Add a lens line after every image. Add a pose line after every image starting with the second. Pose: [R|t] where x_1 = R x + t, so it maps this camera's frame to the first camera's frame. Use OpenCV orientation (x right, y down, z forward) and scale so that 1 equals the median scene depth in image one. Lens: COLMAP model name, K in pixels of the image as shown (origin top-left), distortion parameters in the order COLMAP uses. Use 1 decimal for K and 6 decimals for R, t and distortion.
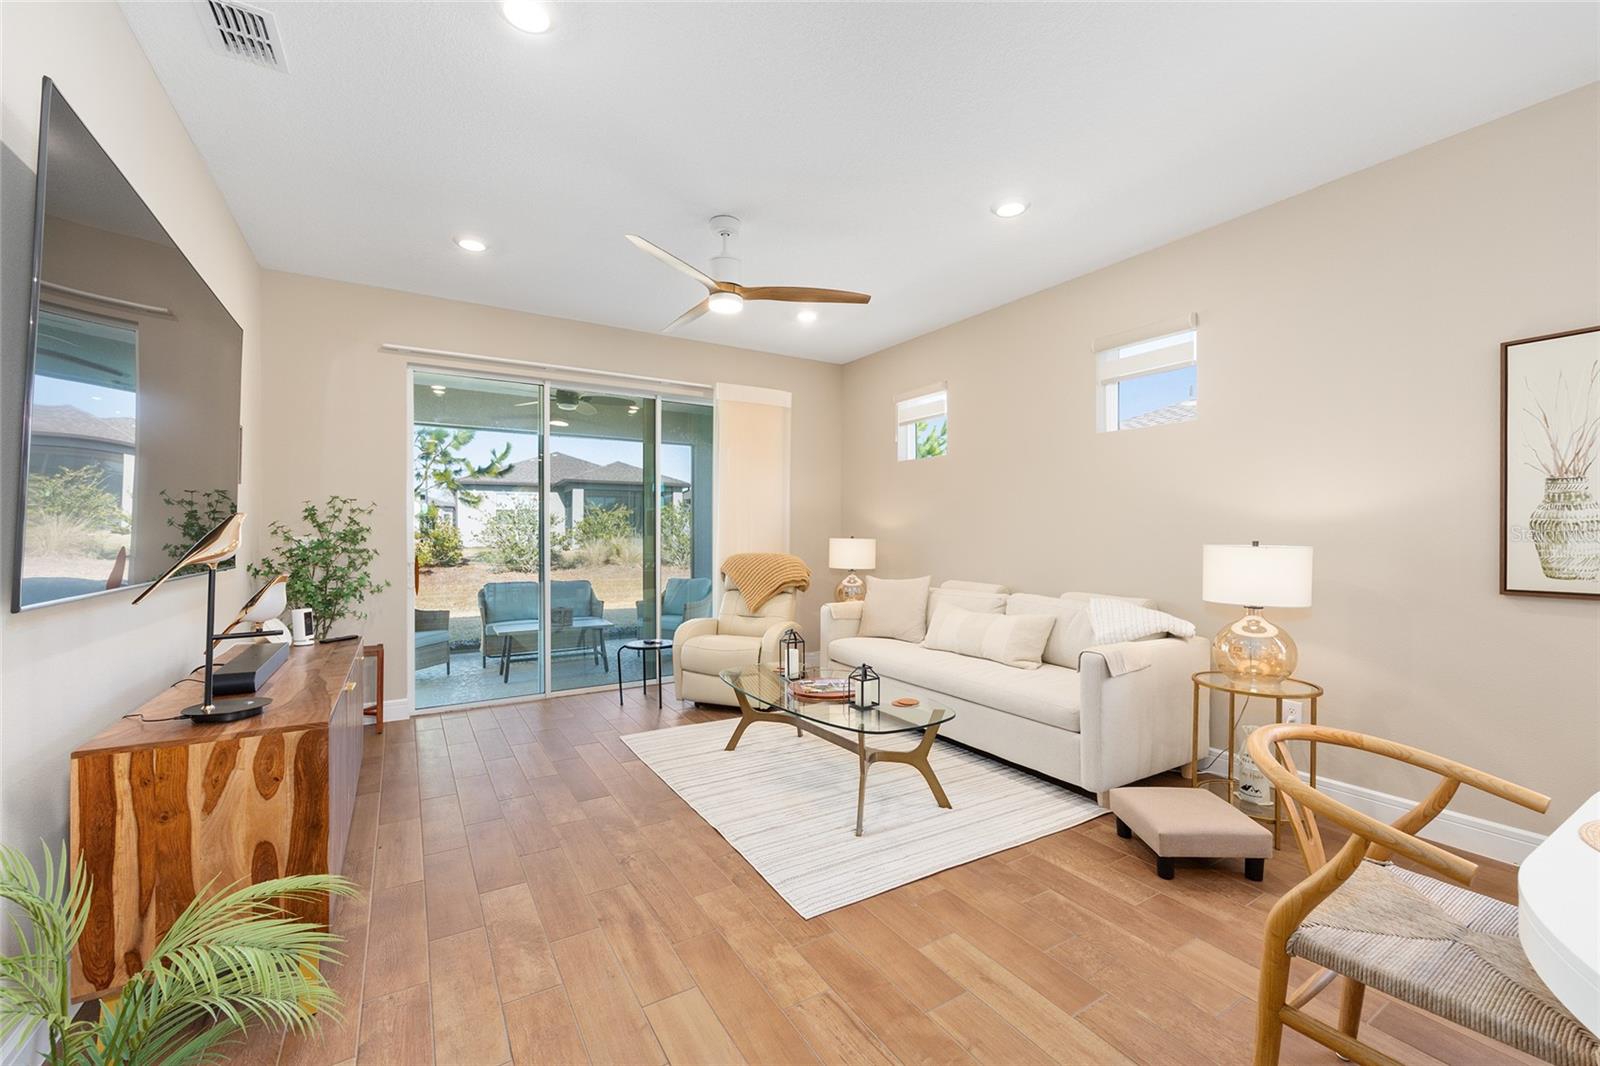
lens RADIAL K [[642.9, 0, 801.8], [0, 642.9, 536.2], [0, 0, 1]] dist [-0.003759, 0.001941]
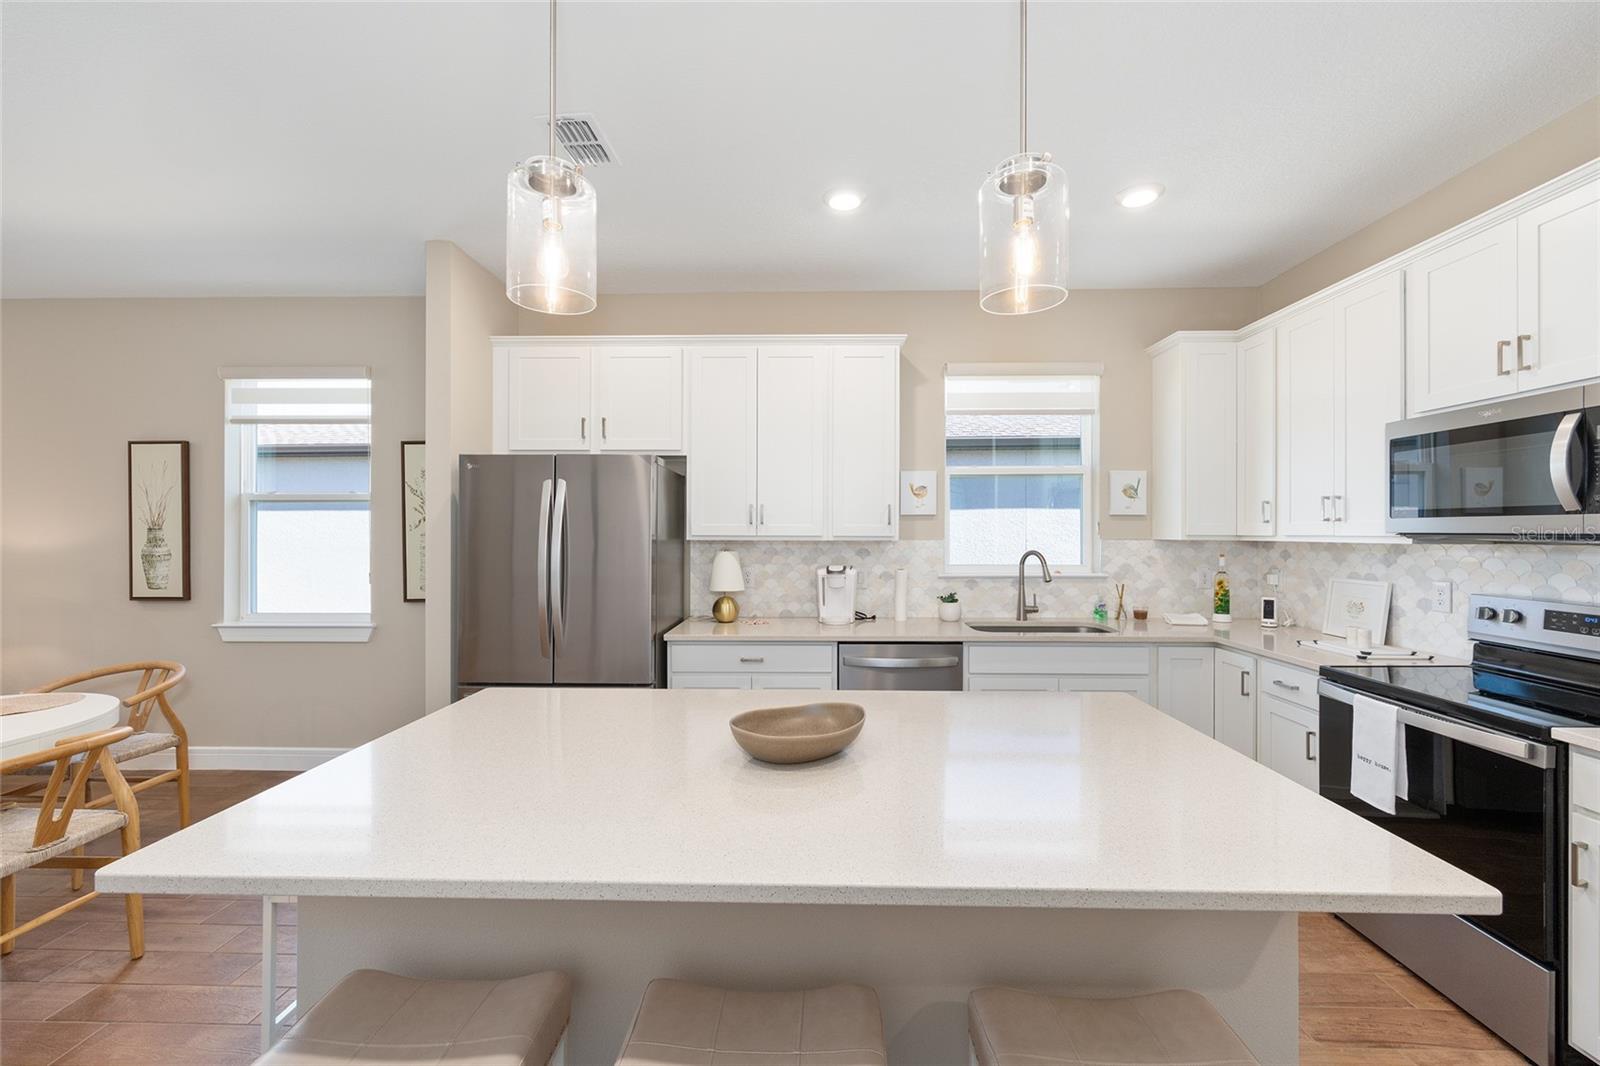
lens RADIAL K [[642.9, 0, 806.3], [0, 642.9, 528.8], [0, 0, 1]] dist [-0.003759, 0.001941]
pose [[0.550620, -0.000321, 0.834756, 0.421310], [0.004220, 0.999988, -0.002399, -0.045413], [-0.834745, 0.004843, 0.550615, -0.763029]]
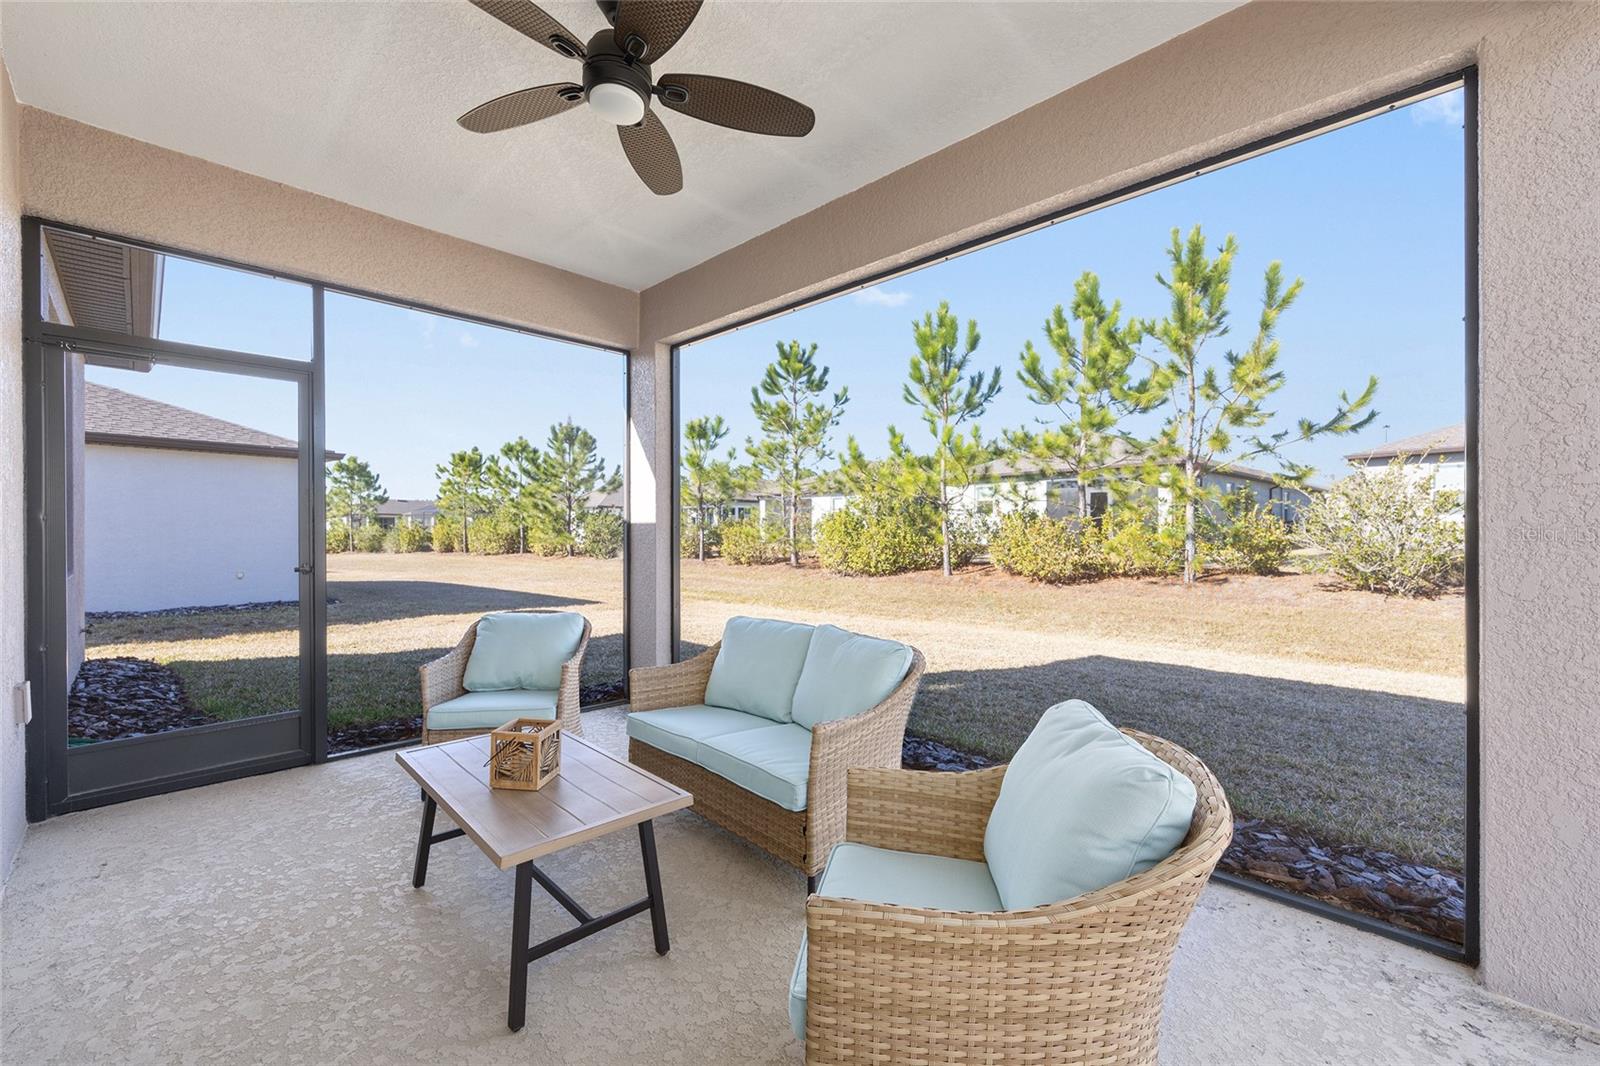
lens RADIAL K [[642.9, 0, 804.6], [0, 642.9, 523.0], [0, 0, 1]] dist [-0.003759, 0.001941]
pose [[0.250361, -0.016085, -0.968019, -0.046263], [-0.005438, 0.999823, -0.018019, 0.030556], [0.968137, 0.009775, 0.250229, 1.592873]]
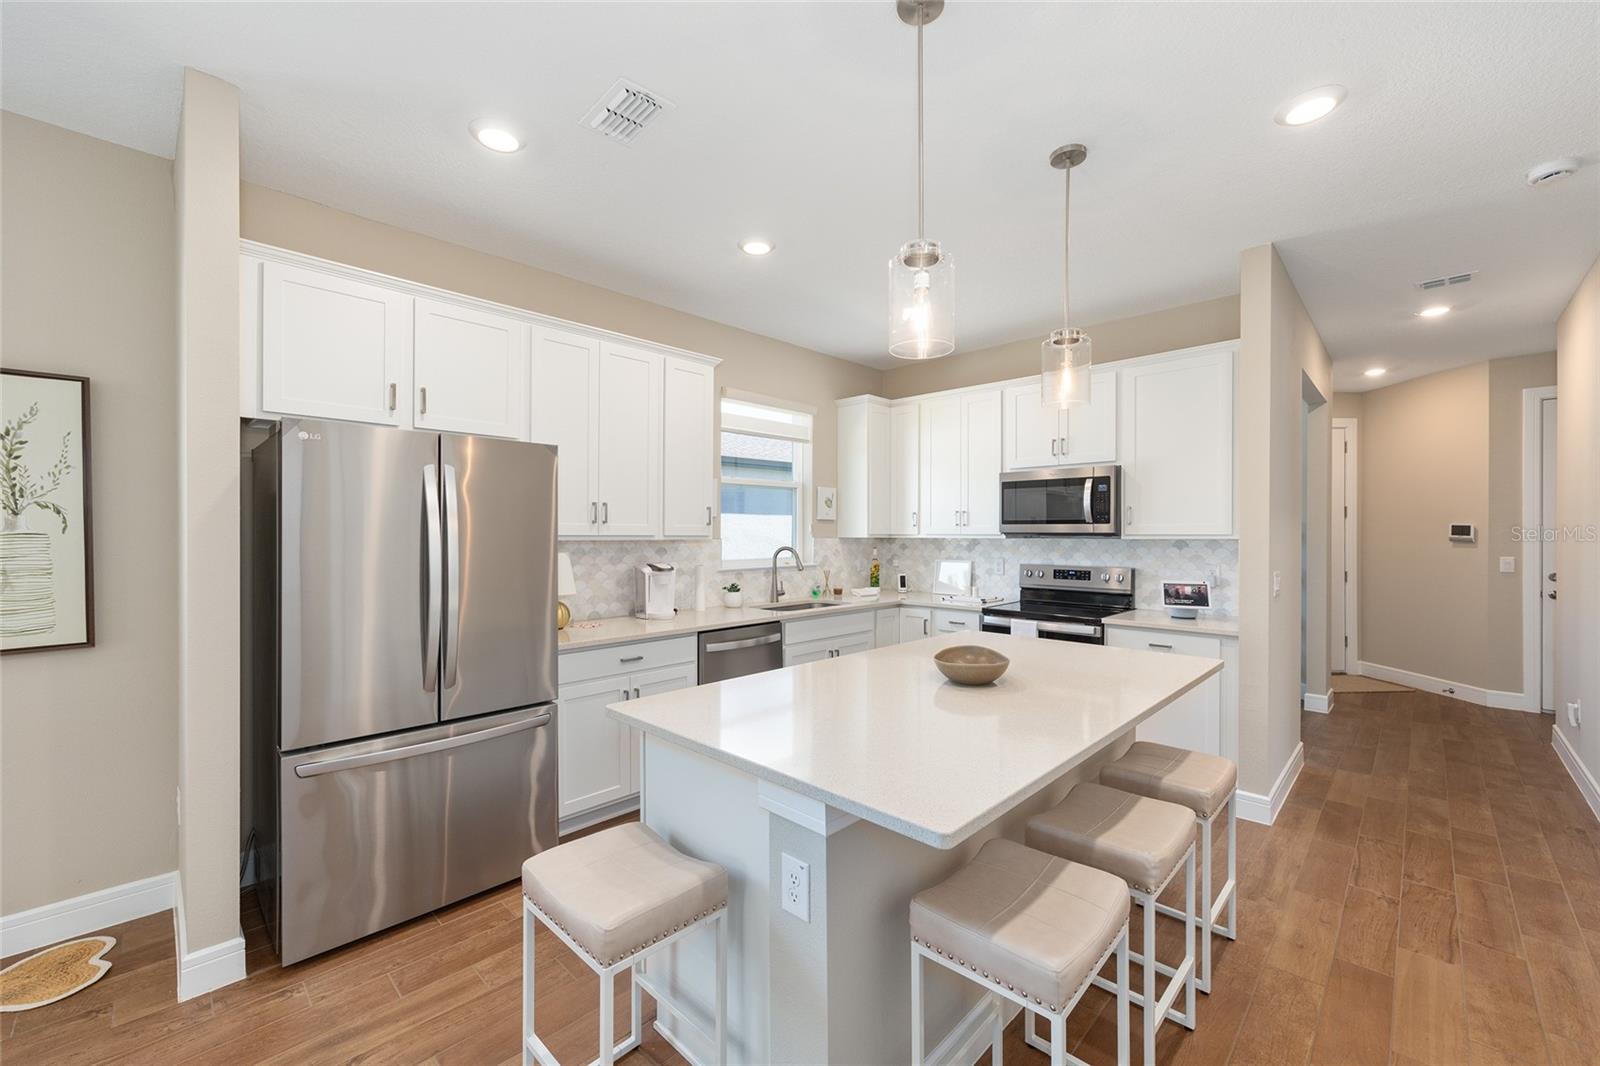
lens RADIAL K [[642.9, 0, 799.5], [0, 642.9, 528.7], [0, 0, 1]] dist [-0.003759, 0.001941]
pose [[-0.240671, 0.002652, 0.970603, 0.230608], [0.000769, 0.999996, -0.002542, -0.044696], [-0.970606, 0.000135, -0.240672, -0.287387]]
